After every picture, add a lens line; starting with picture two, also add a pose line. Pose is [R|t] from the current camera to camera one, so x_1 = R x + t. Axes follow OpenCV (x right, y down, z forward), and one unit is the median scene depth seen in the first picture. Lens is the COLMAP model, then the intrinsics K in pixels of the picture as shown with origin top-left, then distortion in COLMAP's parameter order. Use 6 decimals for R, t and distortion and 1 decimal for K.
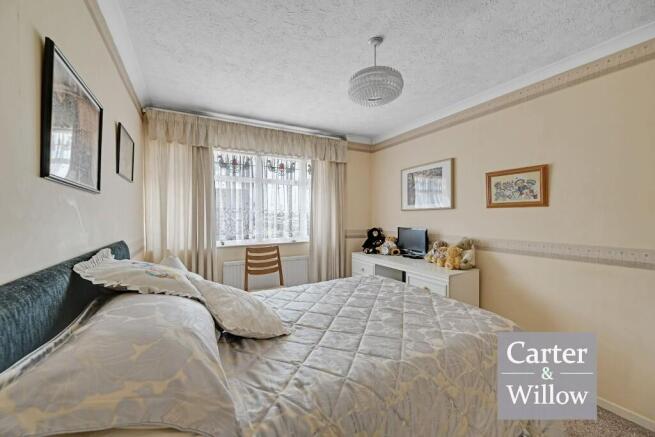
lens RADIAL K [[258.7, 0, 327.5], [0, 258.7, 218.5], [0, 0, 1]] dist [0.001922, 0.000210]
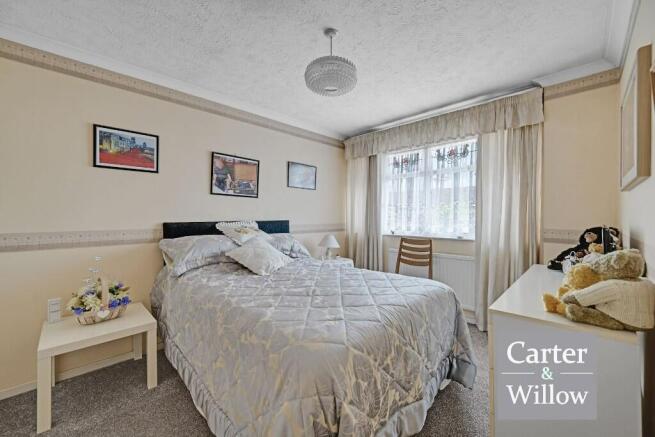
lens RADIAL K [[258.7, 0, 327.5], [0, 258.7, 218.5], [0, 0, 1]] dist [0.001922, 0.000210]
pose [[0.292783, 0.026694, -0.955806, 0.623685], [0.013414, 0.999397, 0.032020, -0.010072], [0.956085, -0.022196, 0.292248, 0.362689]]
